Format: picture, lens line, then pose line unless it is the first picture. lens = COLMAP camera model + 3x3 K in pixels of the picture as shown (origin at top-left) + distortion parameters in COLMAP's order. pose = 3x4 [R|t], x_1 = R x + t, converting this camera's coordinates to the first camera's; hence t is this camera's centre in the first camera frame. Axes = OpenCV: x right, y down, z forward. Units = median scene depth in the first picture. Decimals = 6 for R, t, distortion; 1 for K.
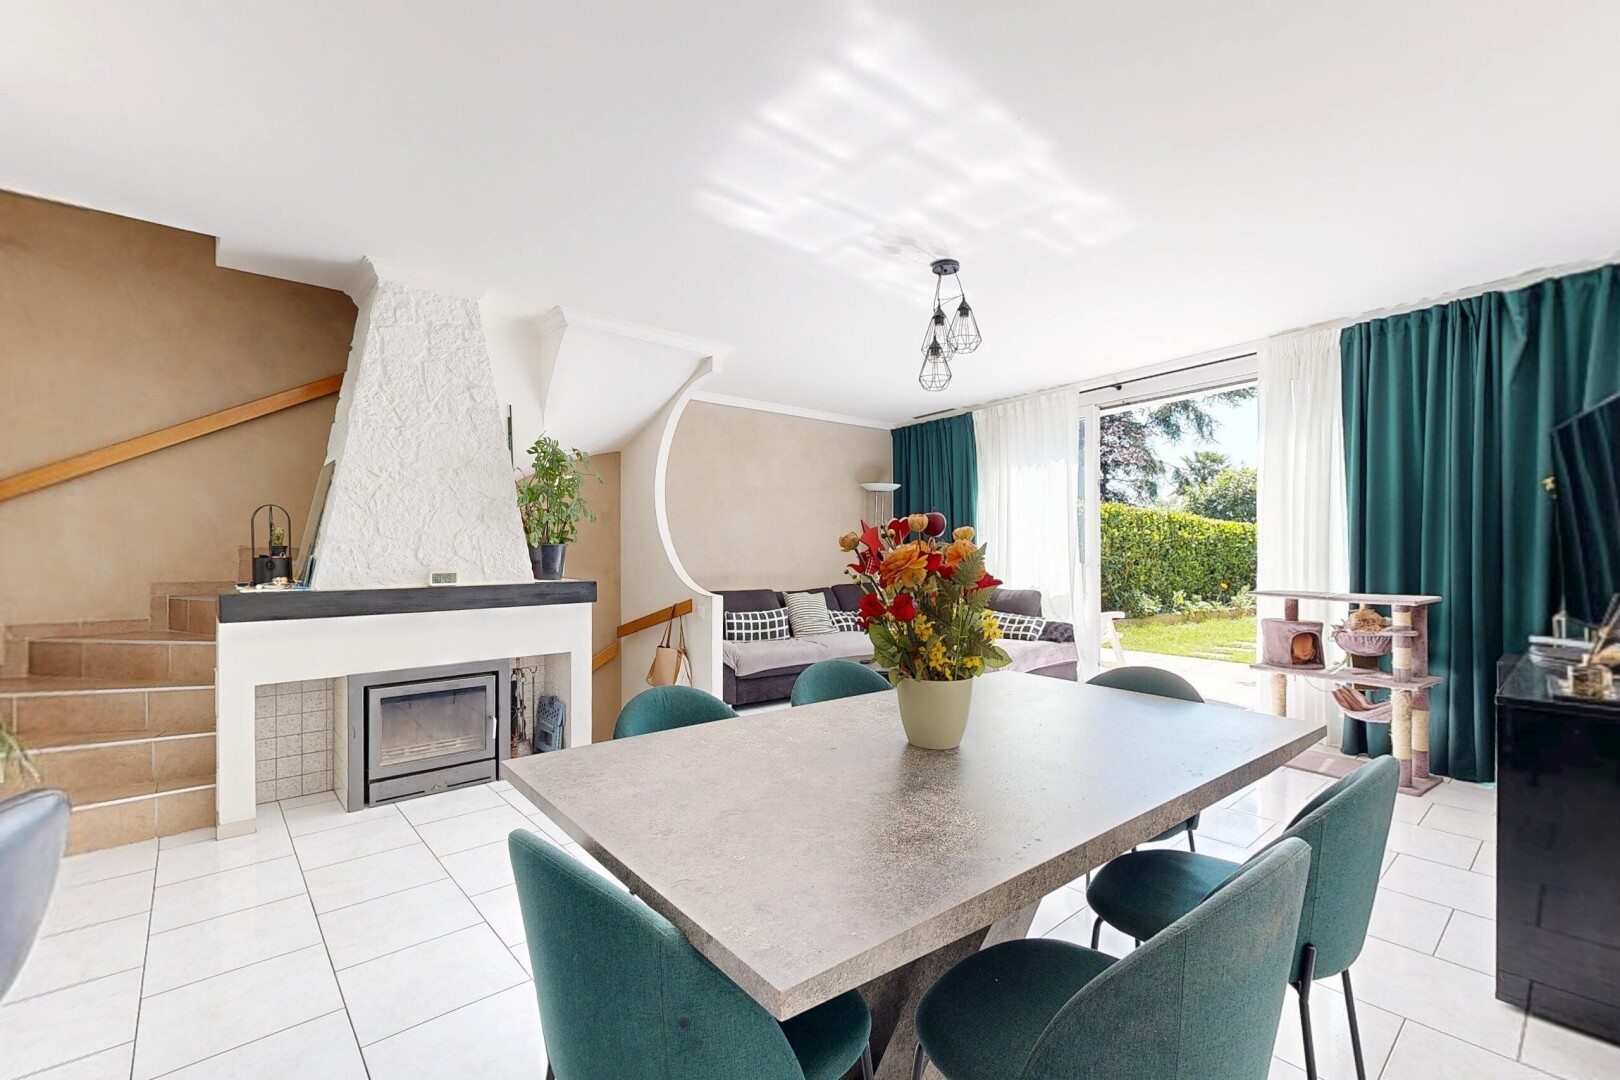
lens RADIAL K [[697.0, 0, 811.2], [0, 697.0, 550.9], [0, 0, 1]] dist [0.000113, -0.000015]
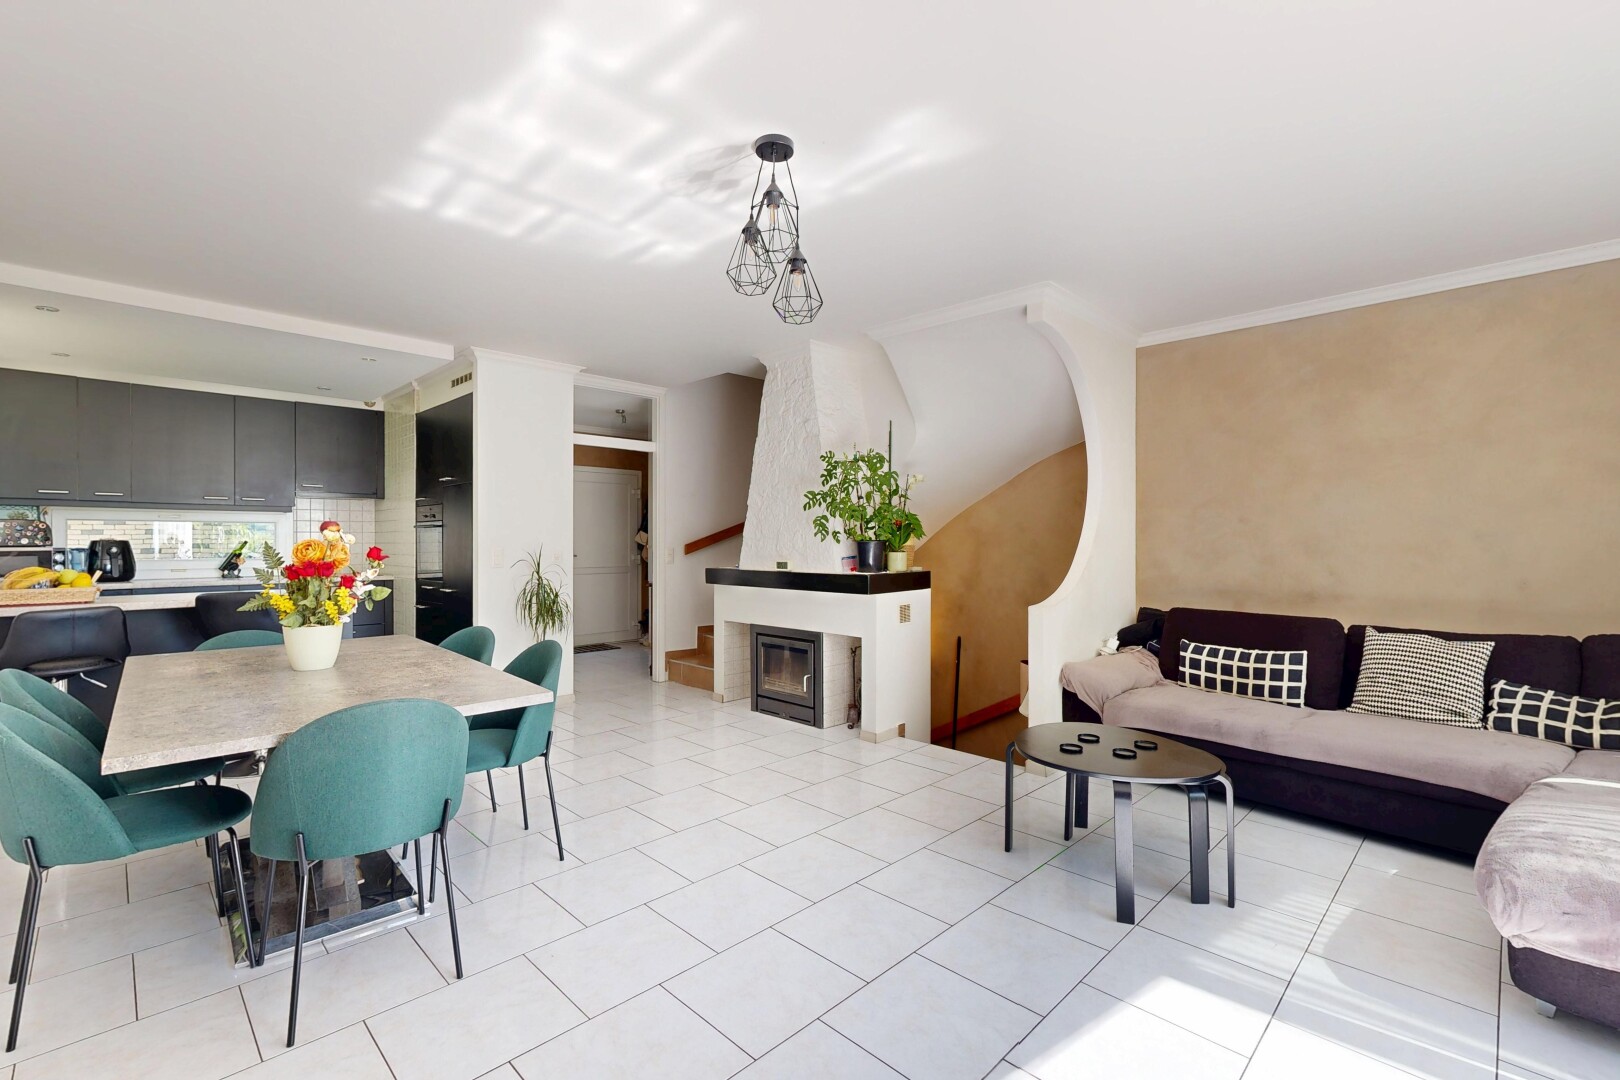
lens RADIAL K [[708.1, 0, 810.0], [0, 708.1, 540.0], [0, 0, 1]] dist [-0.000652, -0.000039]
pose [[0.067032, -0.001615, -0.997750, 0.915002], [-0.009846, 0.999949, -0.002280, -0.008871], [0.997702, 0.009976, 0.067013, 0.989175]]
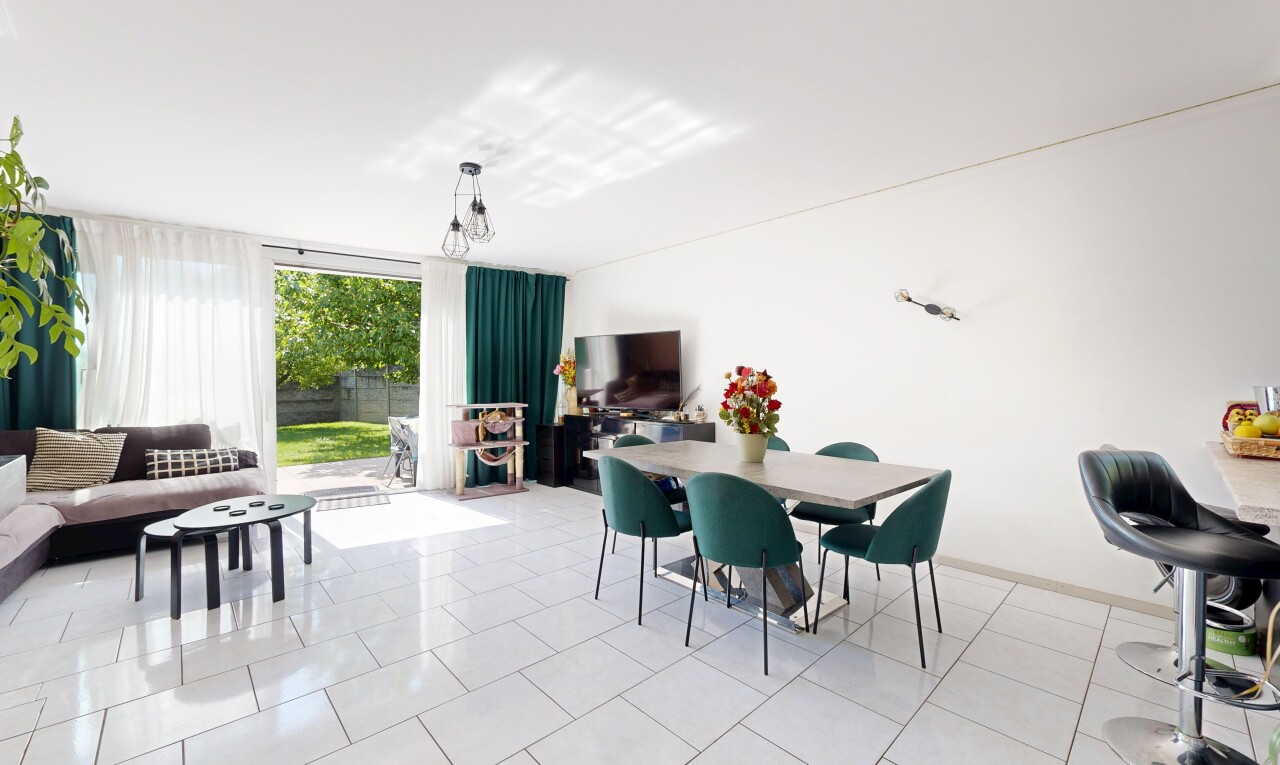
lens RADIAL K [[496.9, 0, 640.0], [0, 496.9, 382.5], [0, 0, 1]] dist [-0.037353, -0.000003]
pose [[-0.036093, -0.007424, 0.999321, -0.753122], [0.006823, 0.999947, 0.007675, -0.008682], [-0.999325, 0.007095, -0.036040, 0.719020]]
